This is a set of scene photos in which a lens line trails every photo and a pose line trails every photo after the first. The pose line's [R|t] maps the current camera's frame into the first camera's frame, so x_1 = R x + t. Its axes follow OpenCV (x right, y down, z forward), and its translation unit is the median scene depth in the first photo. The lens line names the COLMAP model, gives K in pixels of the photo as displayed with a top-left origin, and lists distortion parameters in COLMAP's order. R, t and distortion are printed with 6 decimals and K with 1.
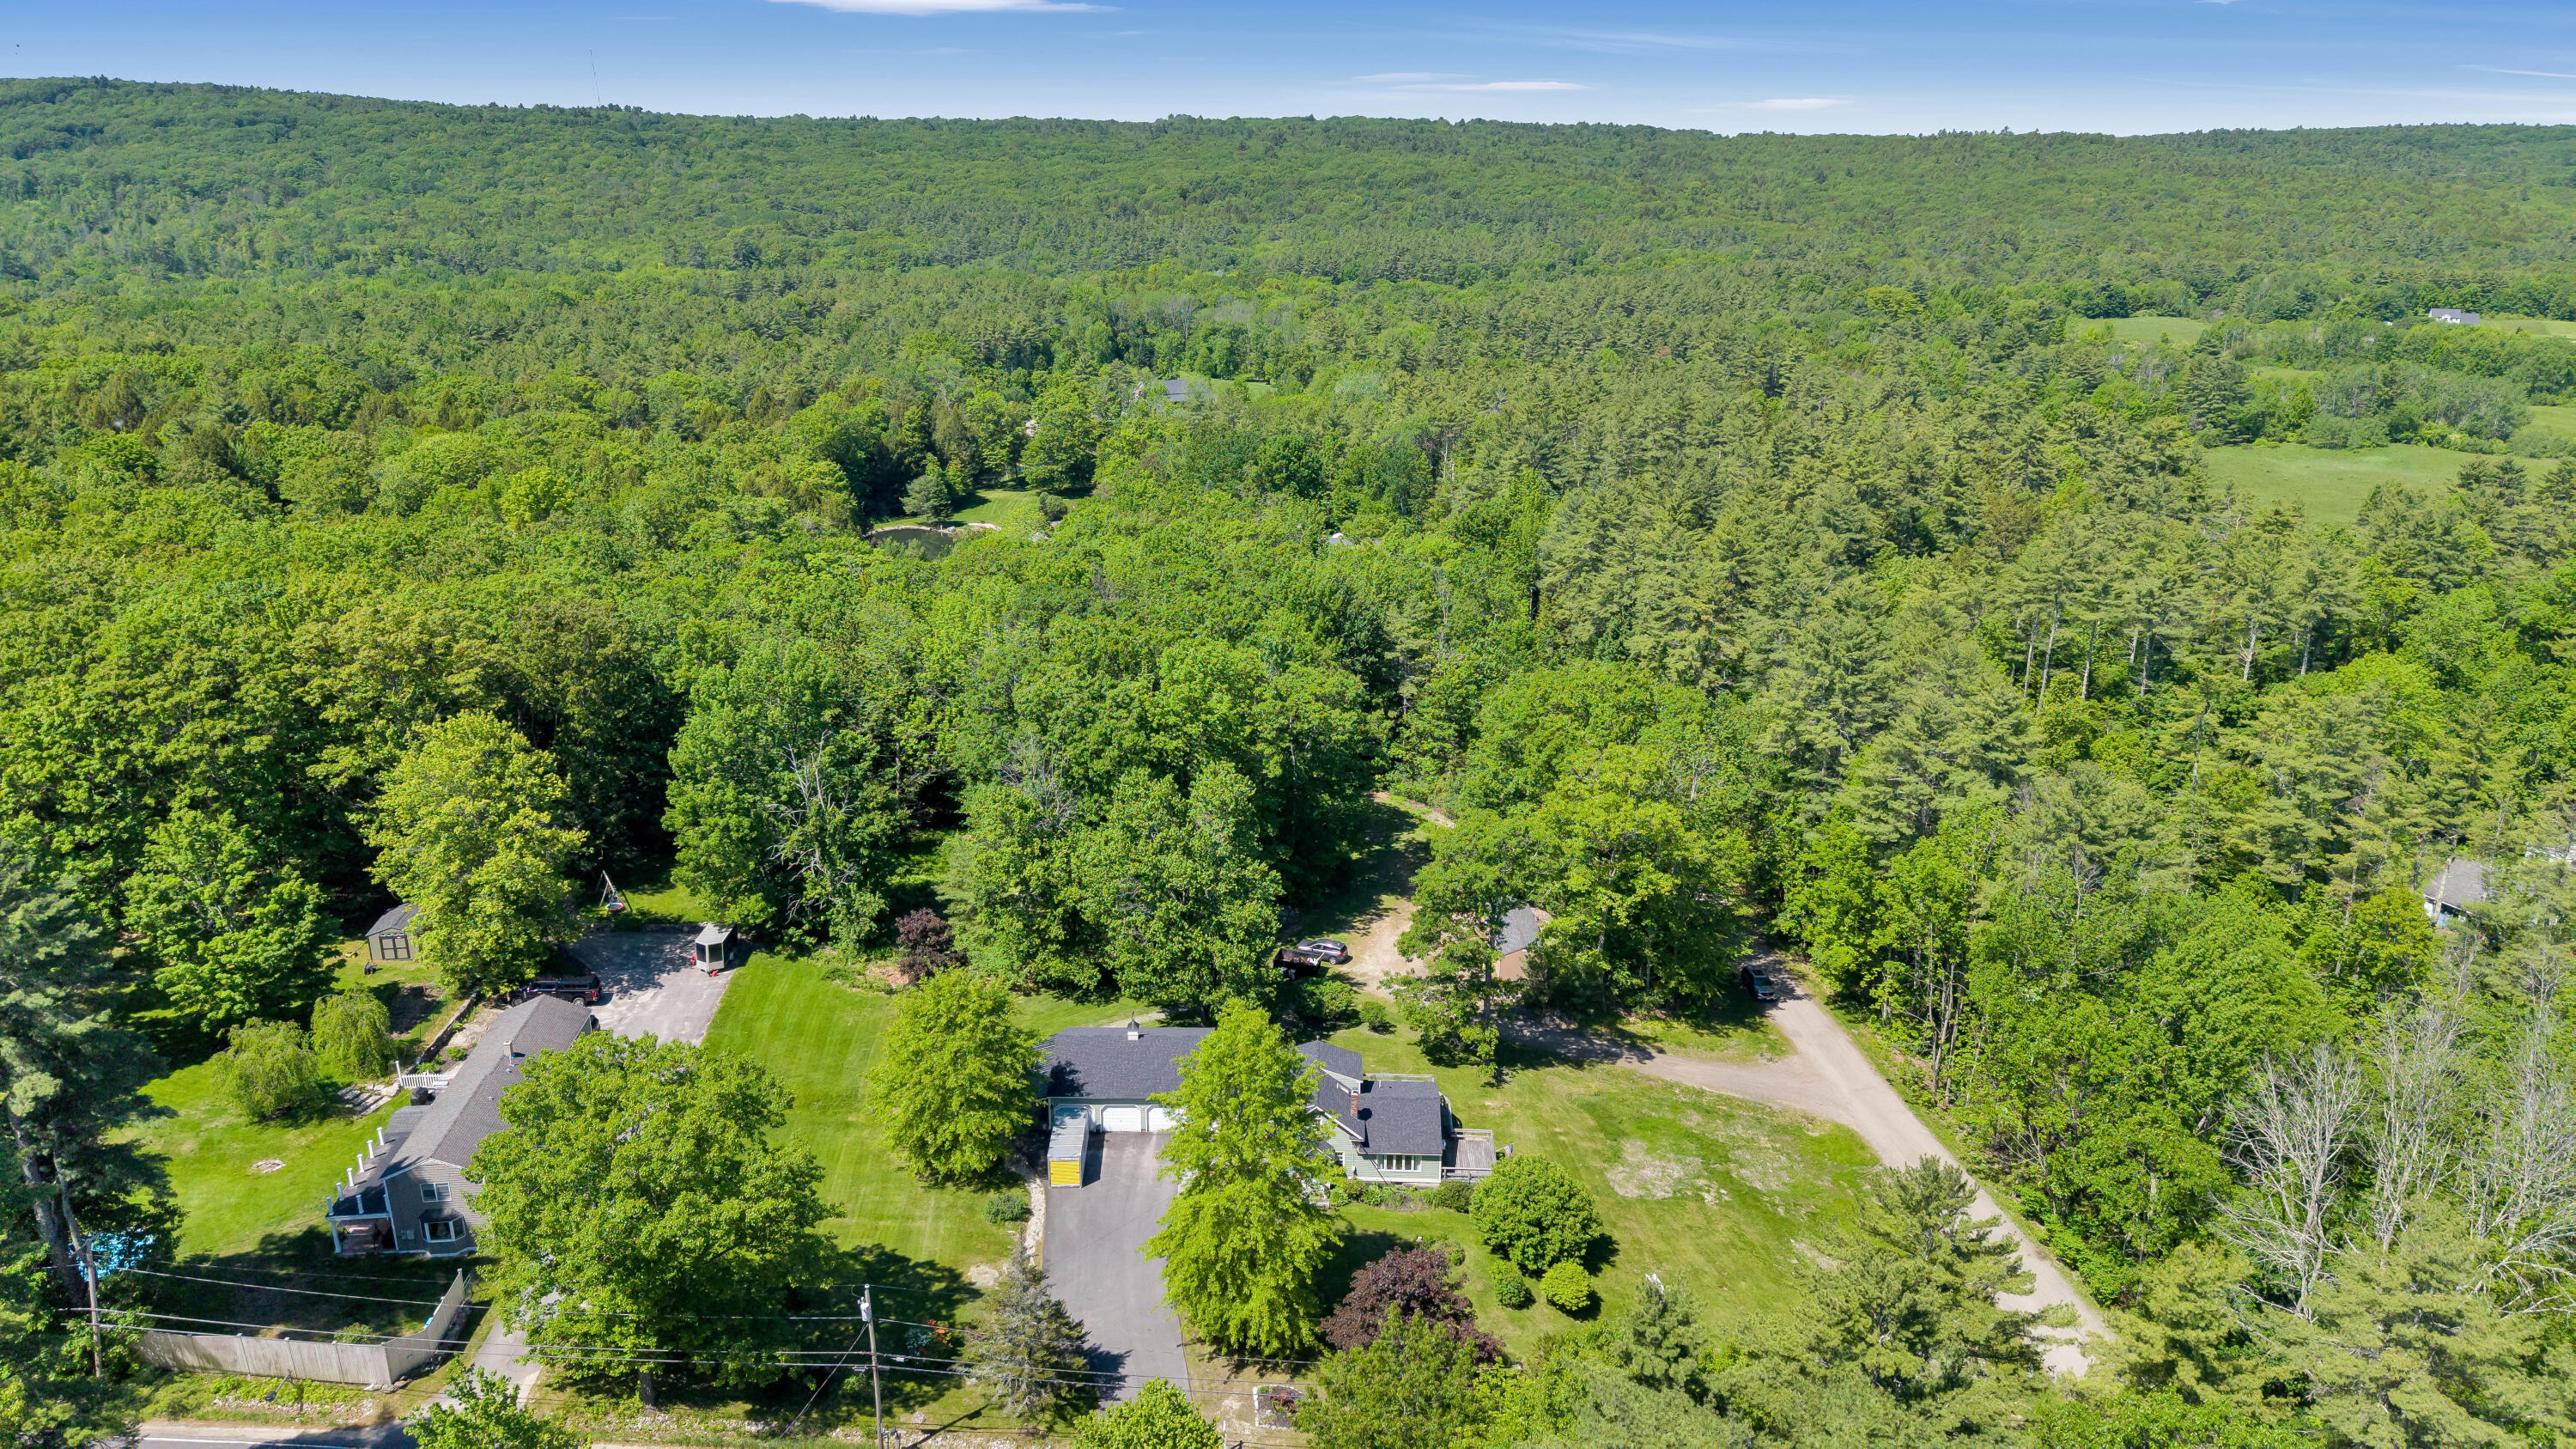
lens RADIAL K [[1730.6, 0, 1300.1], [0, 1730.6, 729.7], [0, 0, 1]] dist [0.041117, -0.041599]
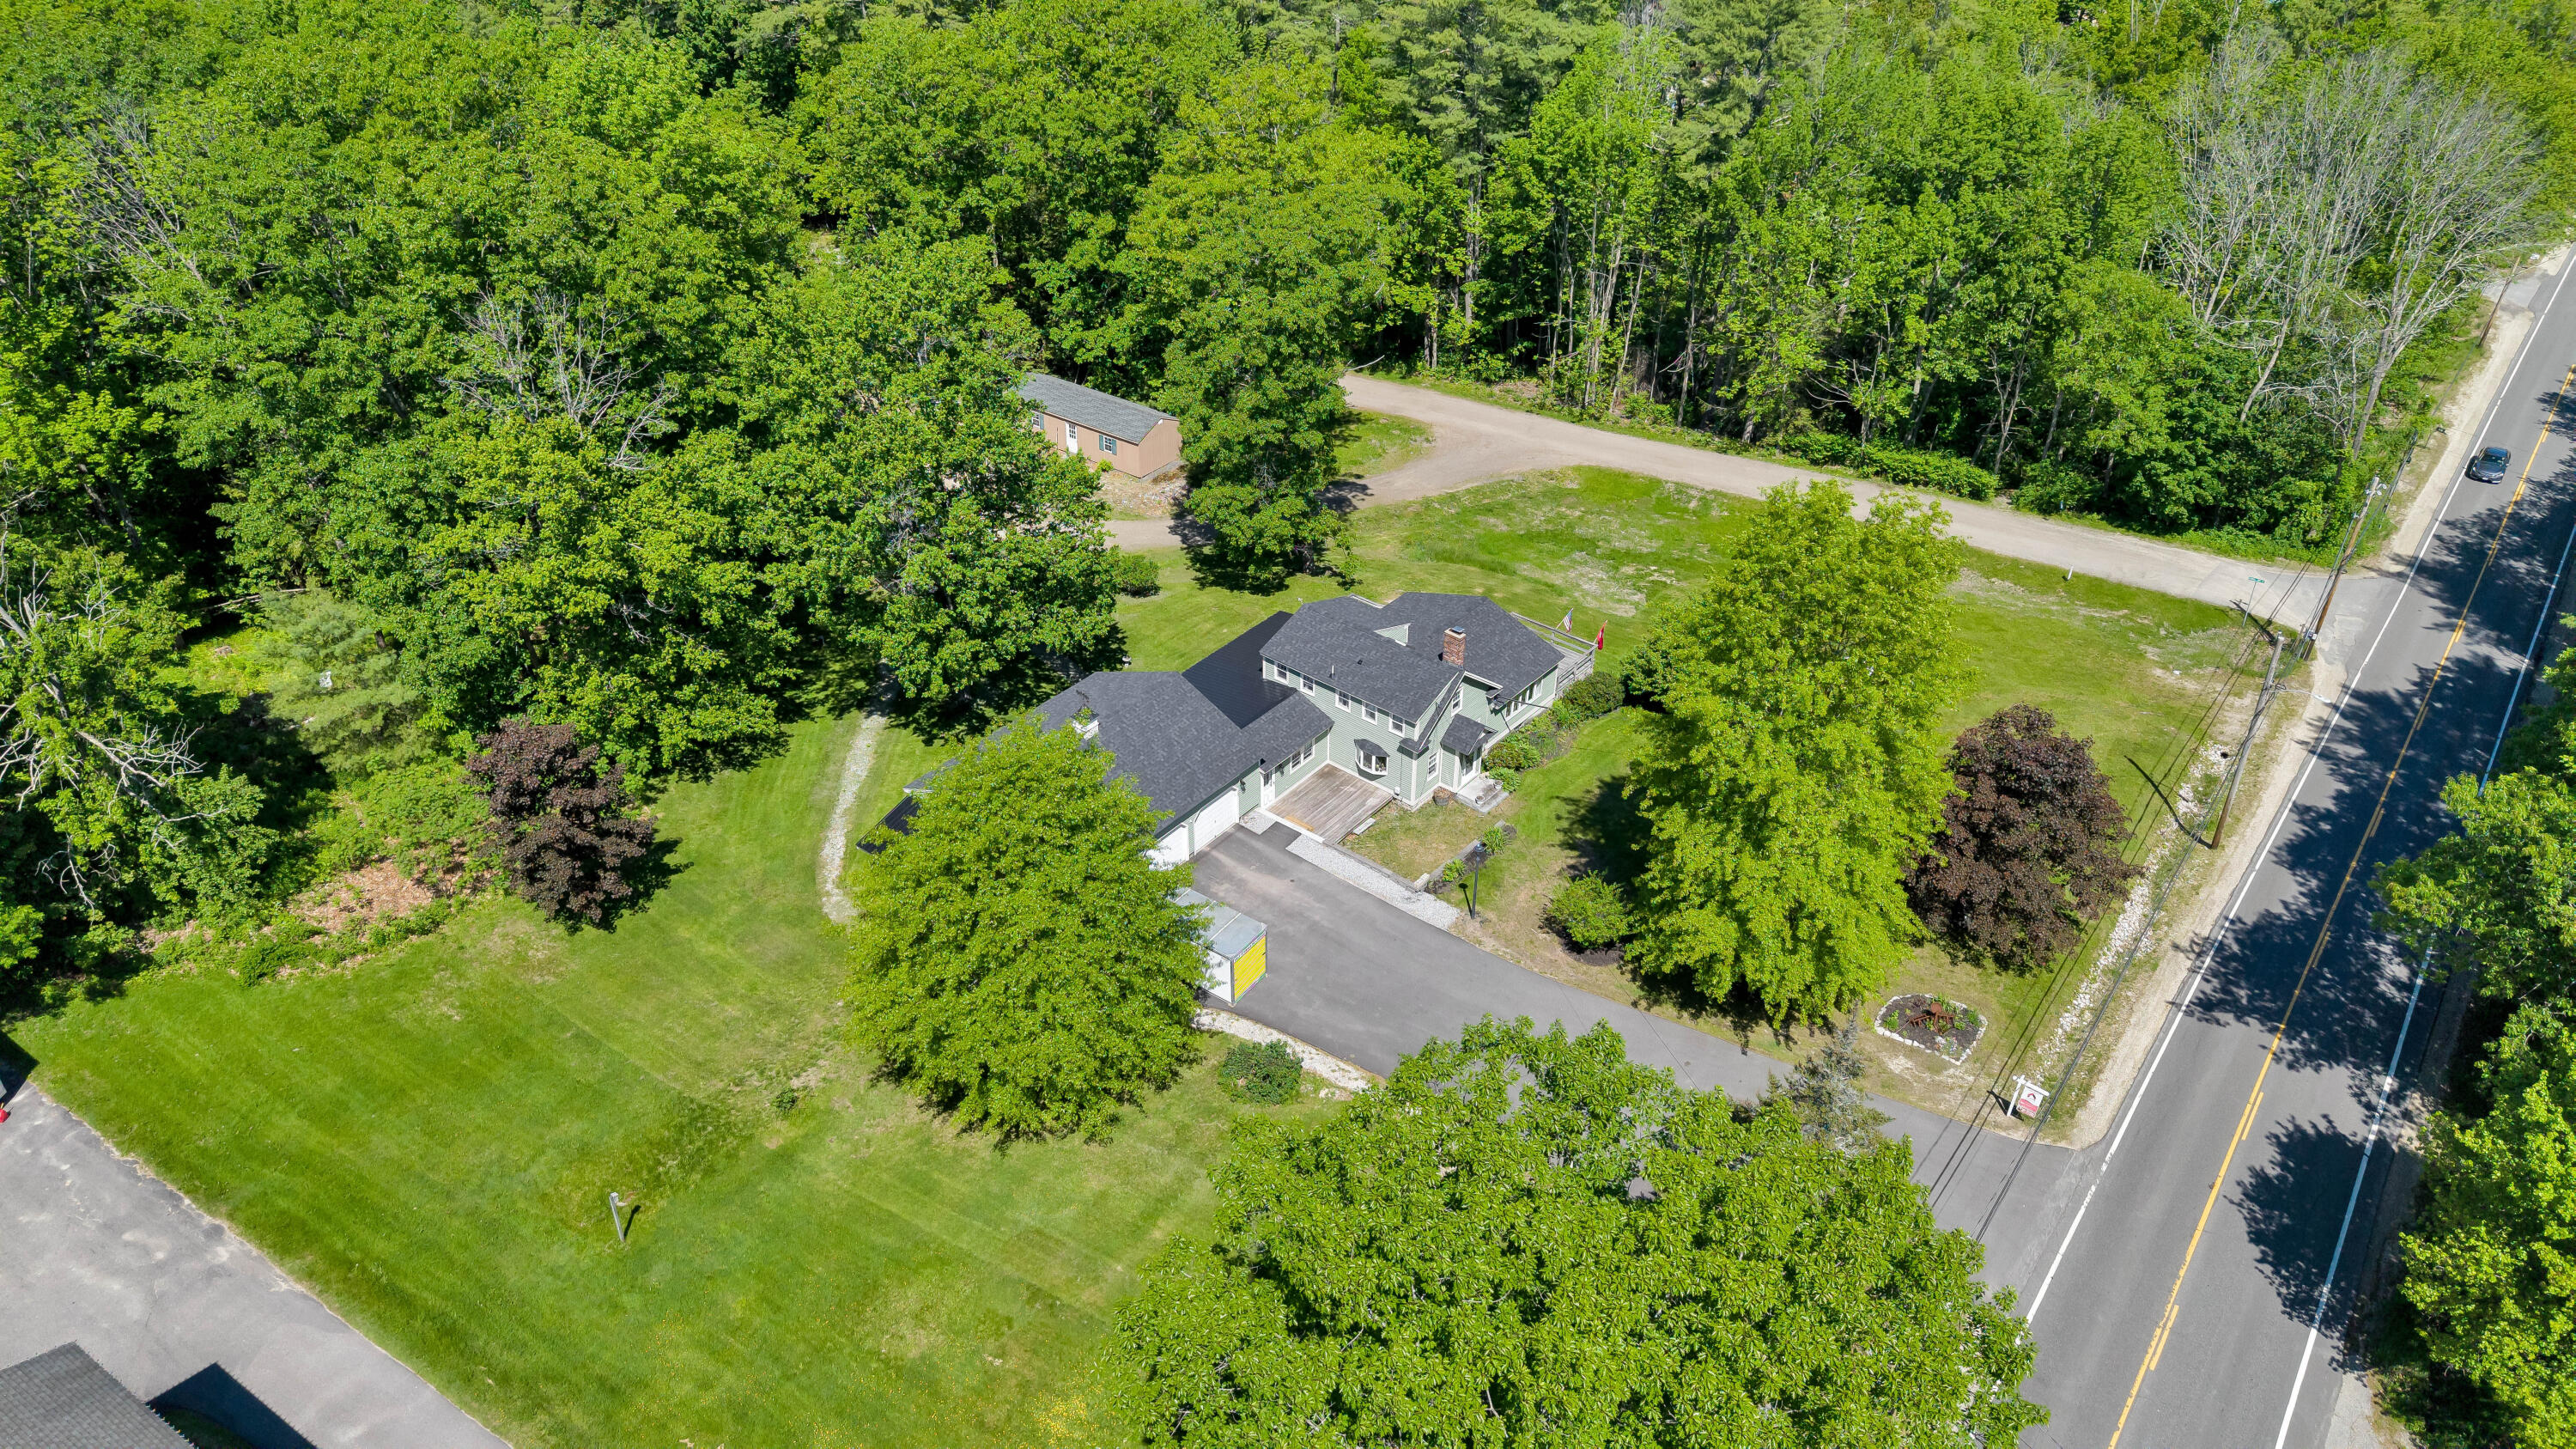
lens RADIAL K [[1730.6, 0, 1307.6], [0, 1730.6, 728.4], [0, 0, 1]] dist [0.041117, -0.041599]
pose [[0.615021, -0.449611, 0.647765, -0.458729], [0.246707, 0.889981, 0.383496, -0.024442], [-0.748923, -0.076050, 0.658279, 0.632662]]
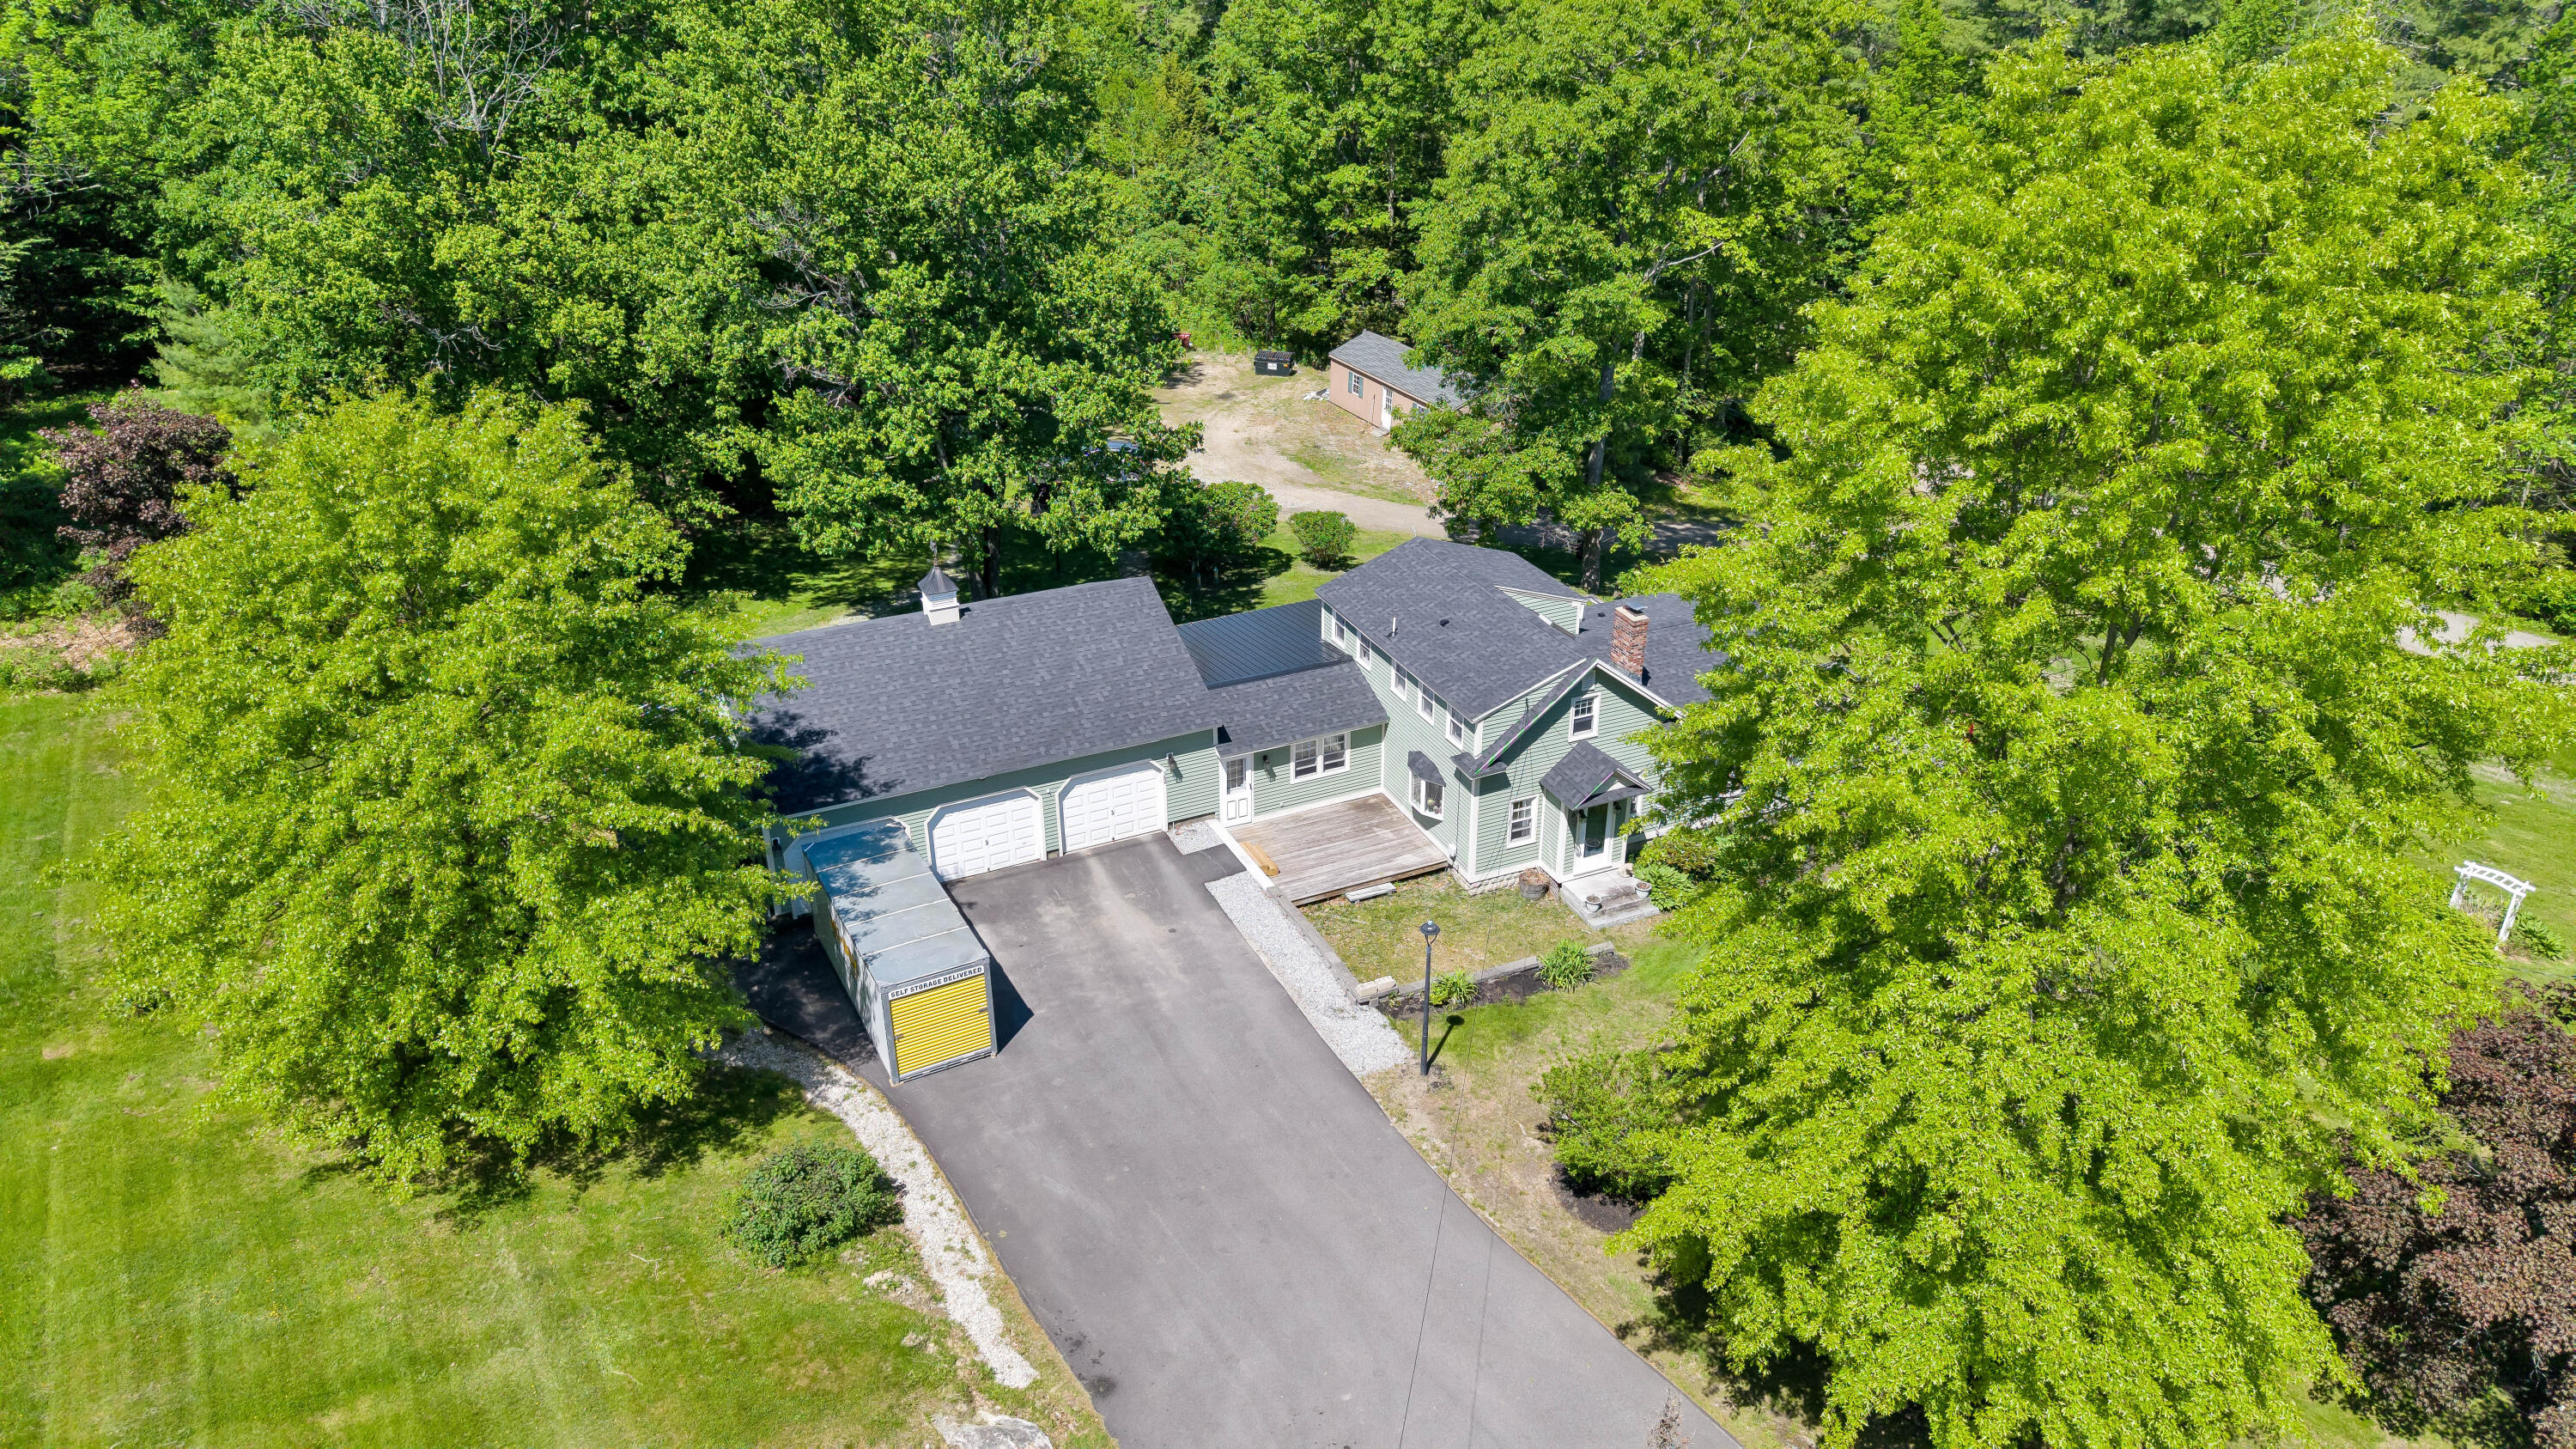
lens RADIAL K [[1730.6, 0, 1289.1], [0, 1730.6, 746.8], [0, 0, 1]] dist [0.041117, -0.041599]
pose [[0.900962, -0.206845, 0.381423, -0.189246], [0.141968, 0.971203, 0.191337, 0.160933], [-0.410016, -0.118237, 0.904382, 0.716153]]
